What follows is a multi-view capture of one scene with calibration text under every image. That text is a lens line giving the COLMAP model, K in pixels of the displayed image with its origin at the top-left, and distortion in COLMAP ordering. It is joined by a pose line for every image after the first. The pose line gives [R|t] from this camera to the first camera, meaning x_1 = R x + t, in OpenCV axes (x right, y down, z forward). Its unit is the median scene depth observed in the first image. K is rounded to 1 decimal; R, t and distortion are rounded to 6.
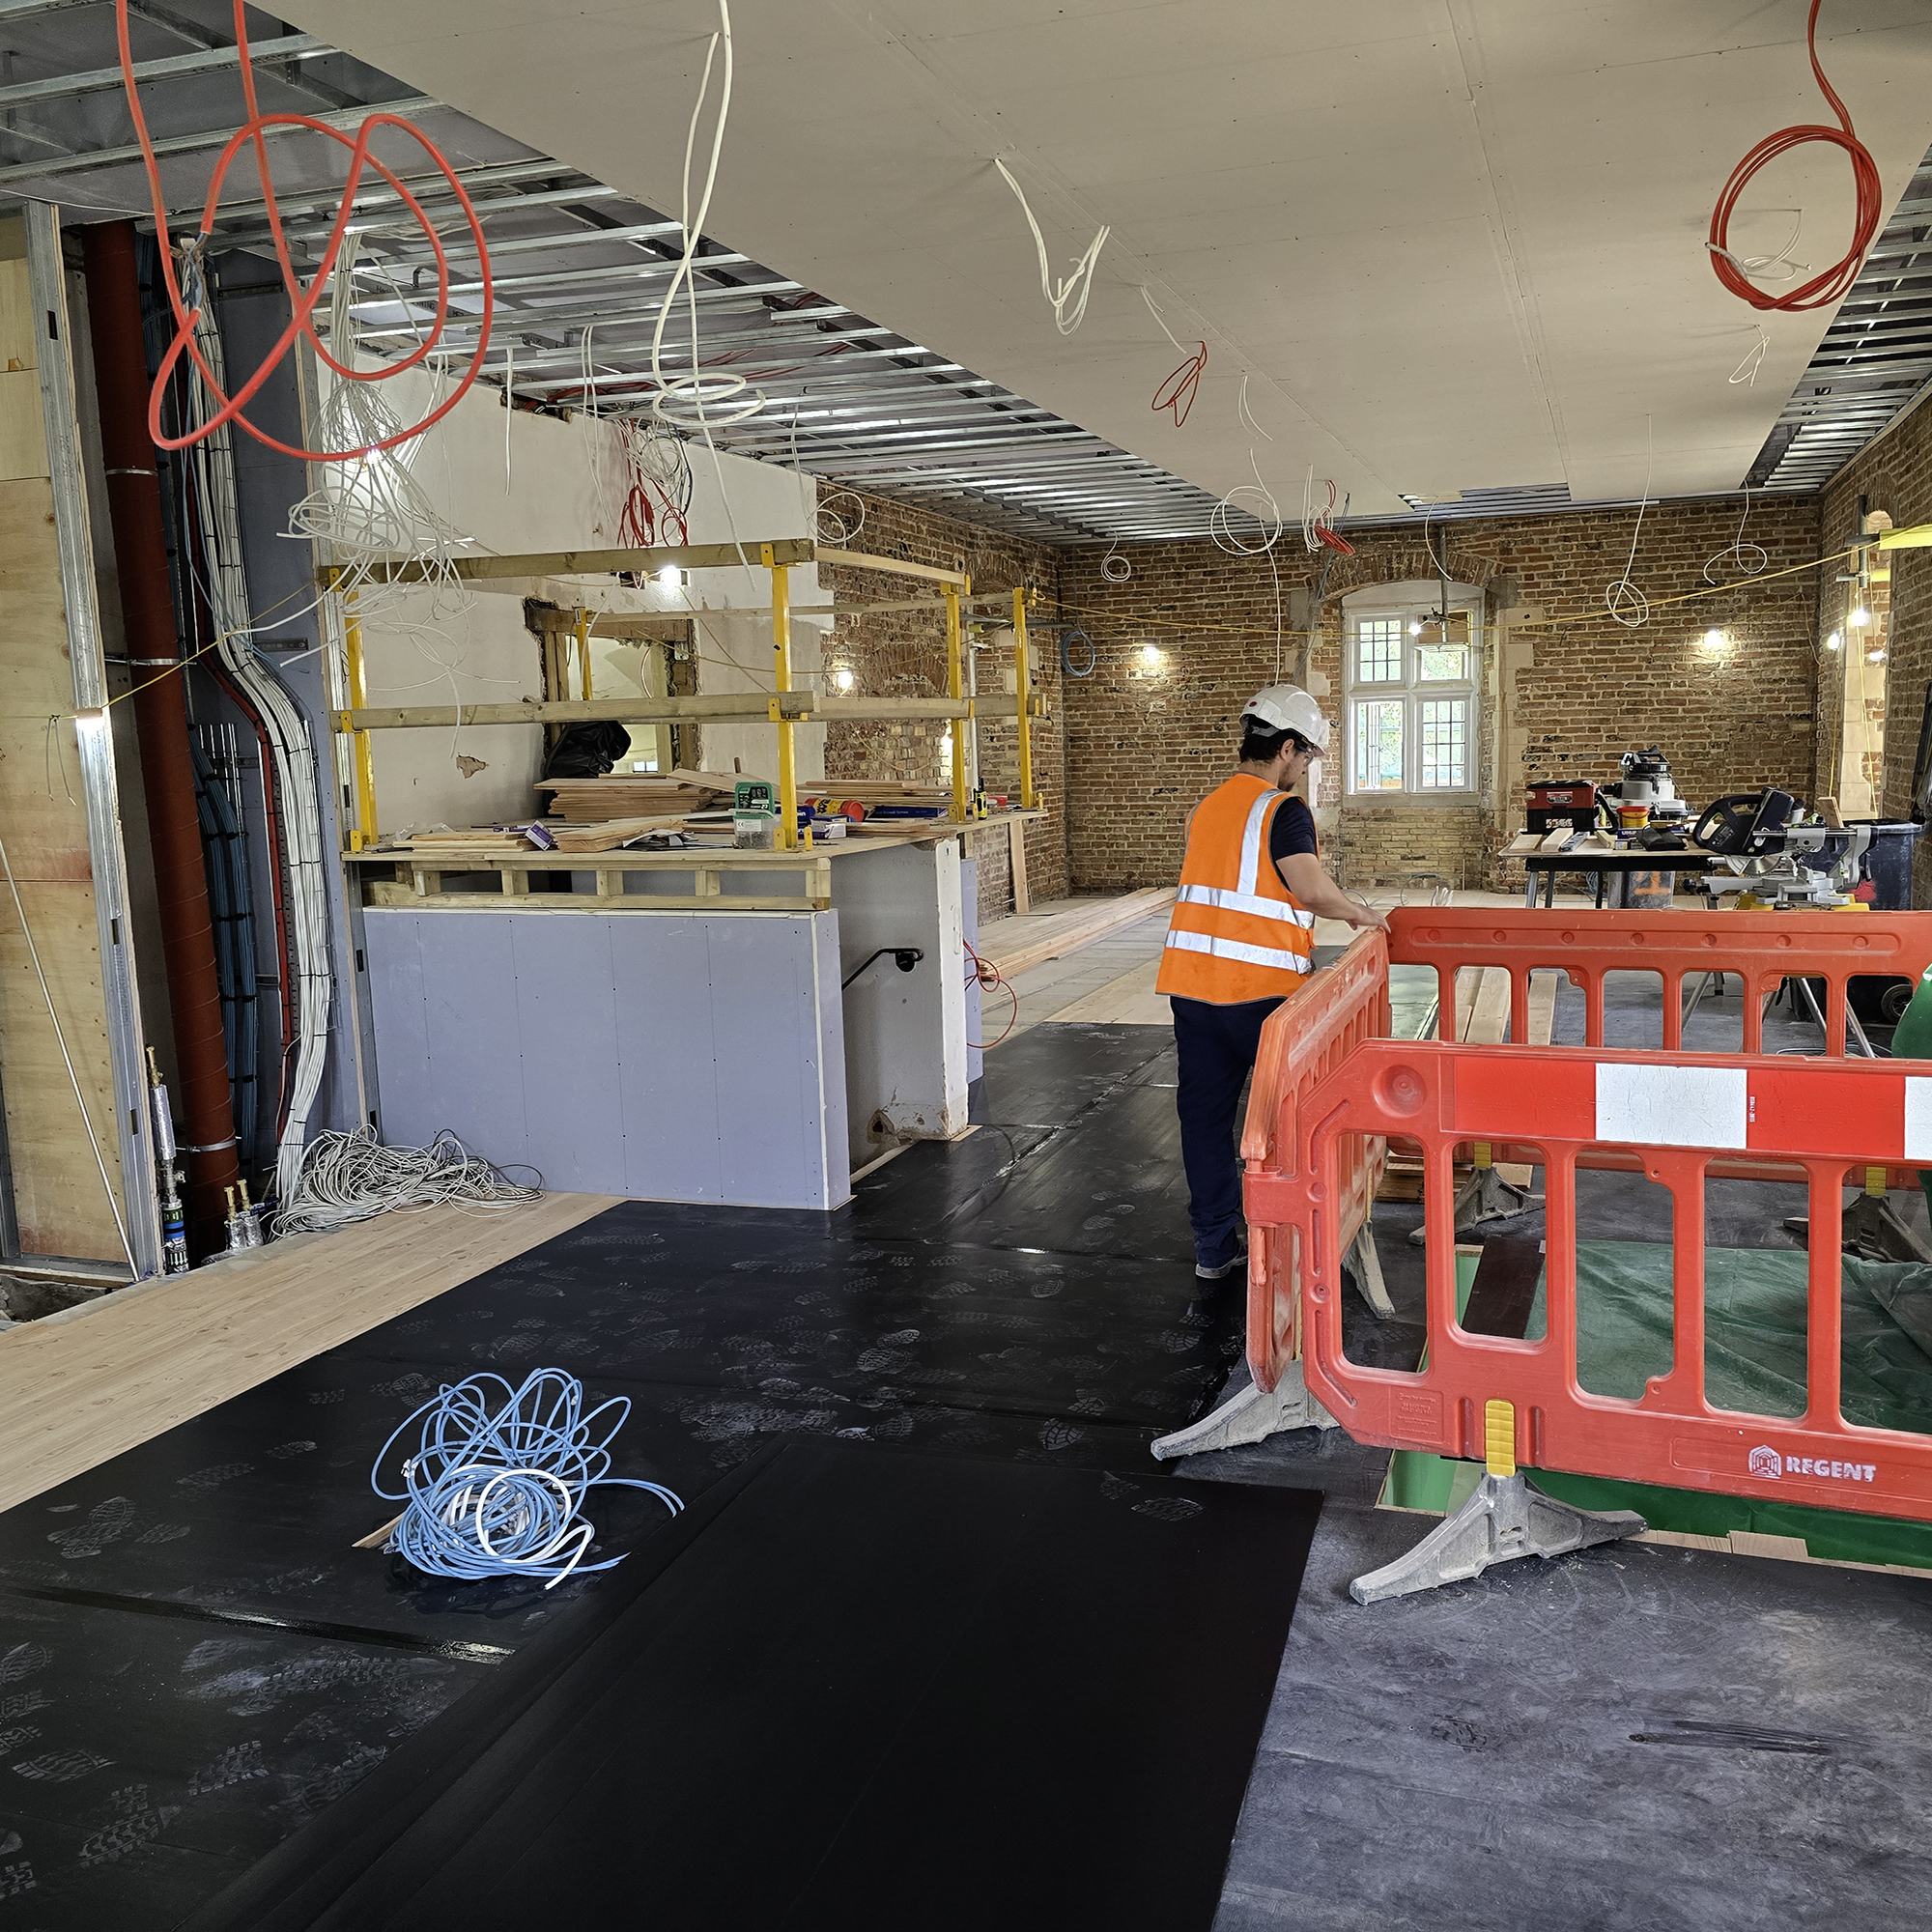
lens RADIAL K [[1703.5, 0, 972.1], [0, 1703.5, 900.6], [0, 0, 1]] dist [0.115467, -0.142078]
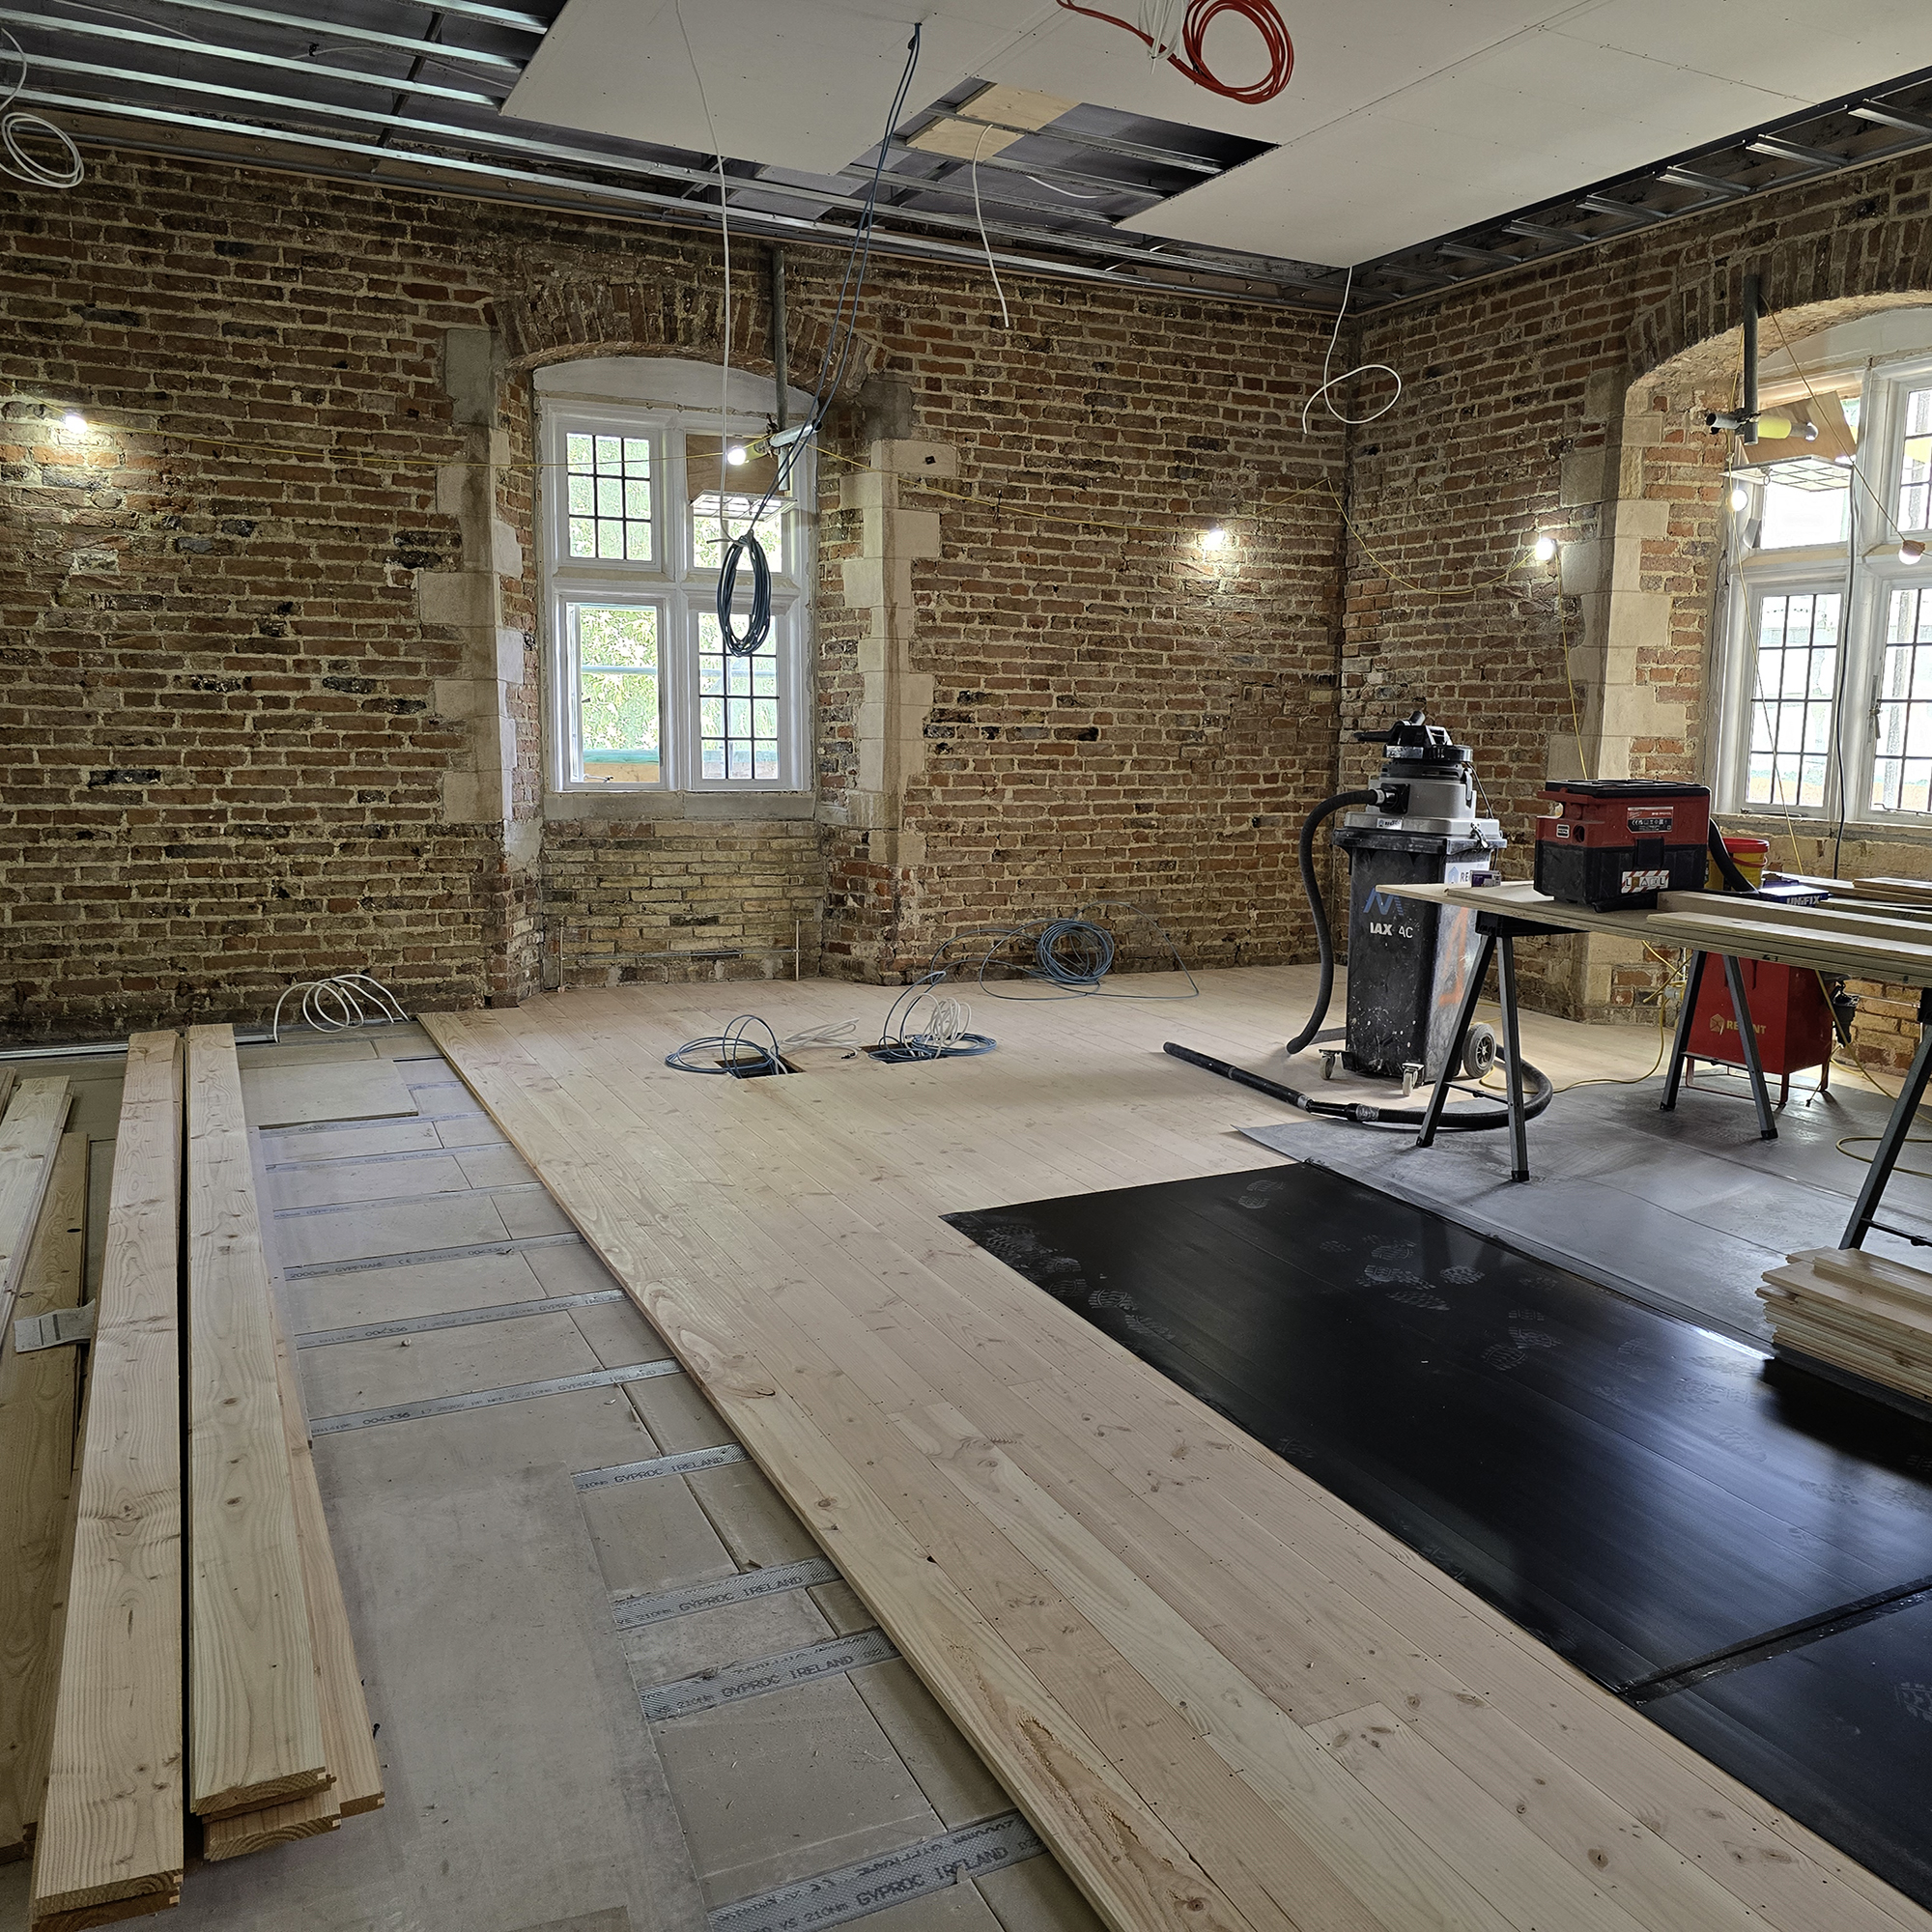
lens RADIAL K [[1703.5, 0, 972.1], [0, 1703.5, 900.6], [0, 0, 1]] dist [0.115467, -0.142078]
pose [[0.677274, -0.040109, 0.734637, -0.056716], [0.029985, 0.999188, 0.026909, -0.043068], [-0.735120, 0.003803, 0.677926, 0.616837]]
